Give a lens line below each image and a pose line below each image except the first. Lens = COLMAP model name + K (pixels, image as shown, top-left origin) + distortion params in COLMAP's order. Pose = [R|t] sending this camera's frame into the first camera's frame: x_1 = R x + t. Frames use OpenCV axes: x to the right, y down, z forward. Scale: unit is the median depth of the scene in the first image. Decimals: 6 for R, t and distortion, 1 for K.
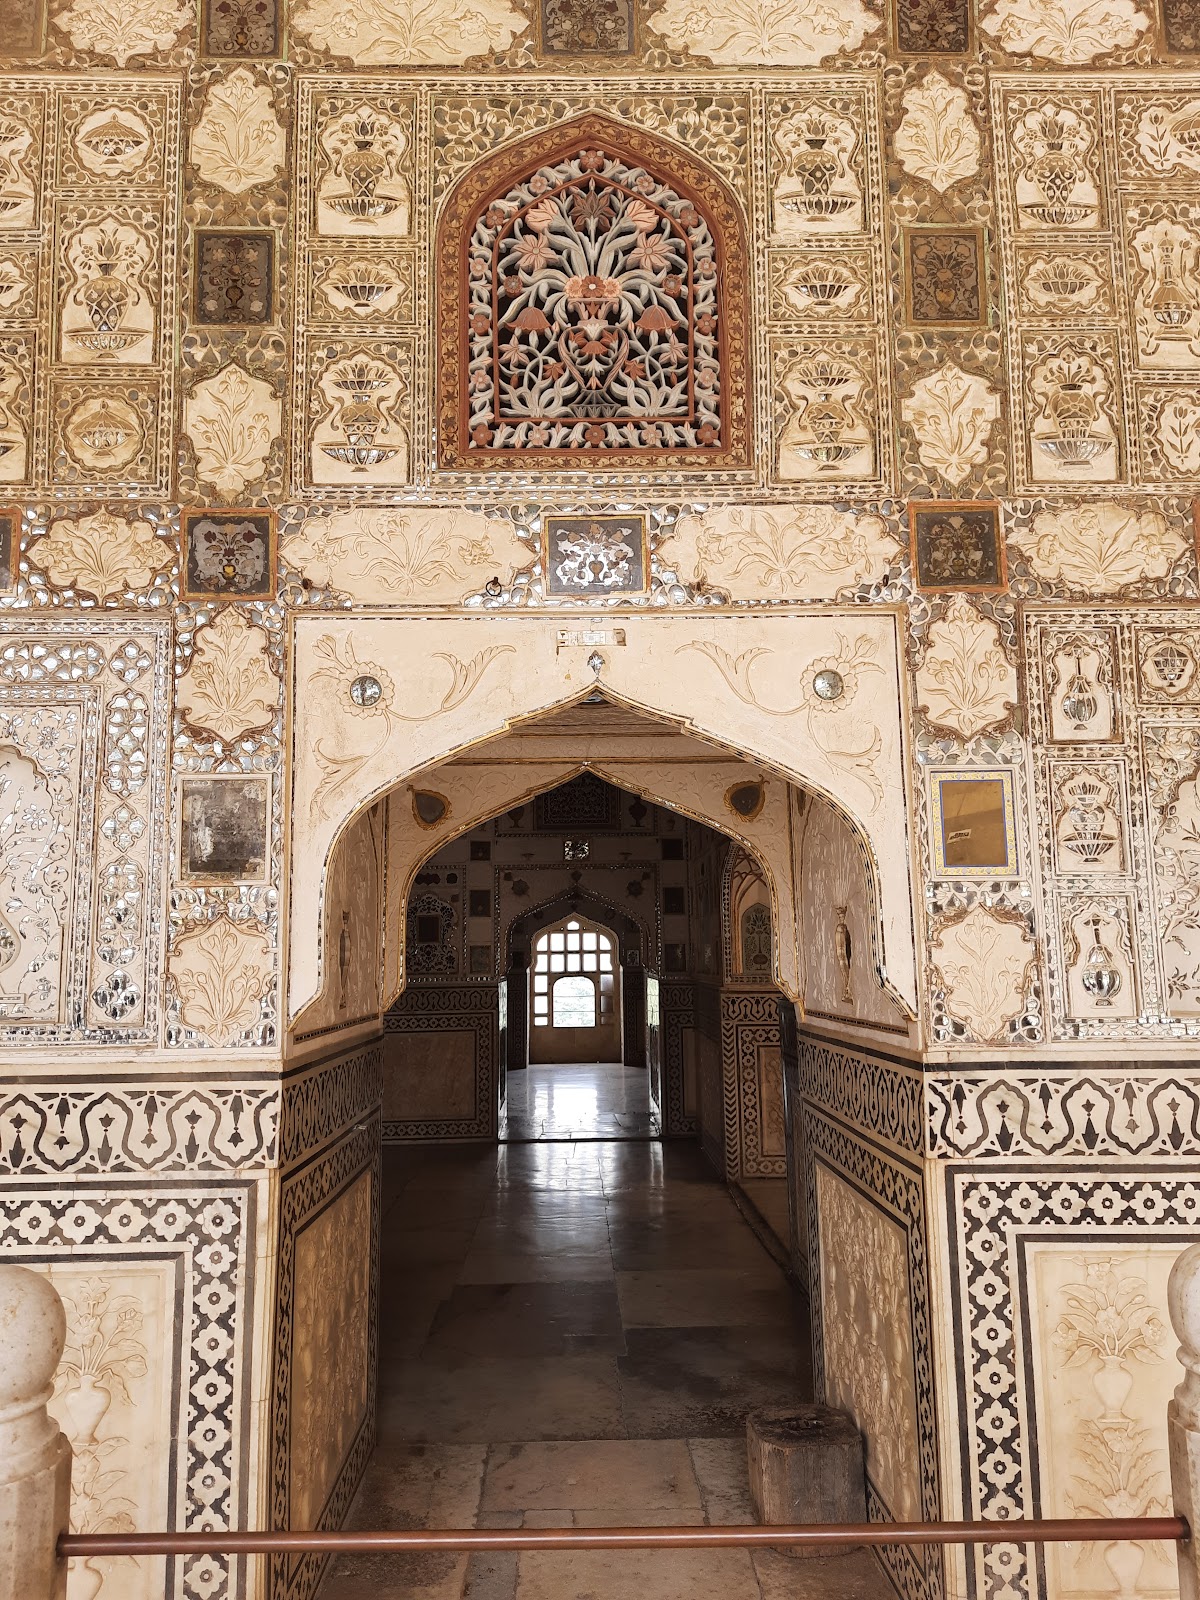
lens RADIAL K [[1178.4, 0, 600.0], [0, 1178.4, 800.0], [0, 0, 1]] dist [0.067389, -0.067991]
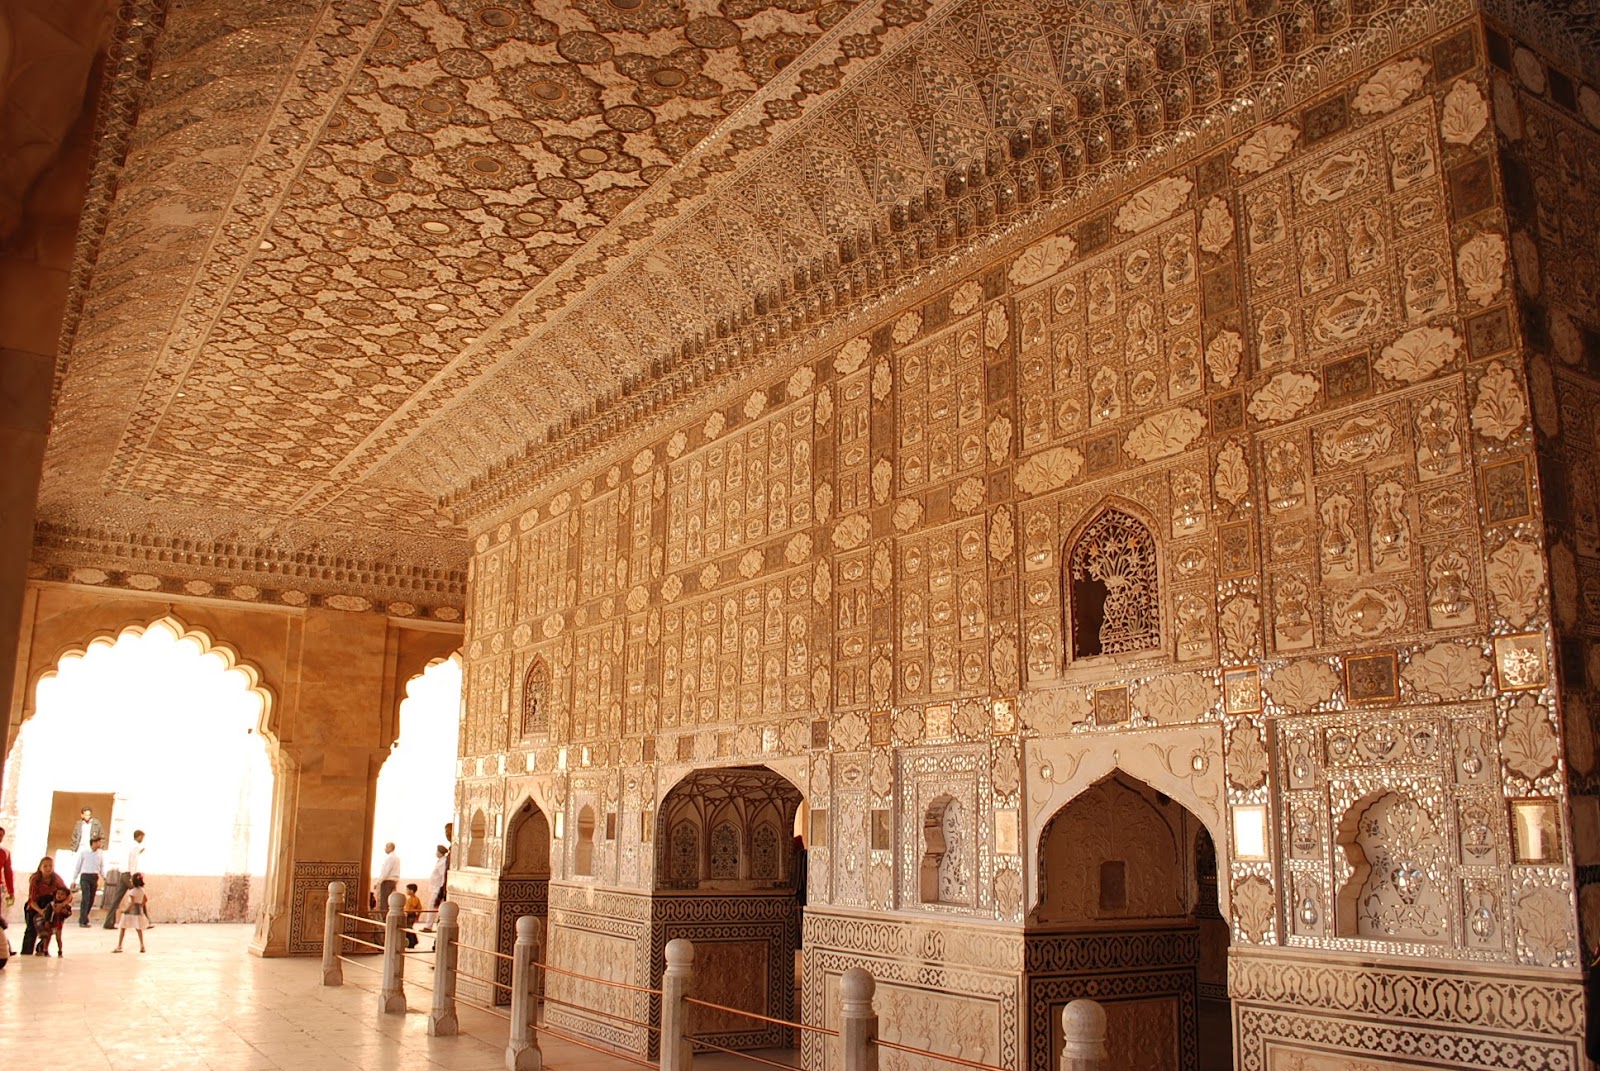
lens RADIAL K [[1313.3, 0, 800.0], [0, 1313.3, 535.5], [0, 0, 1]] dist [-0.112082, -0.010705]
pose [[0.520404, -0.168774, -0.837075, 1.730813], [0.085471, 0.985646, -0.145592, -0.213286], [0.849632, 0.004221, 0.527359, -0.746592]]
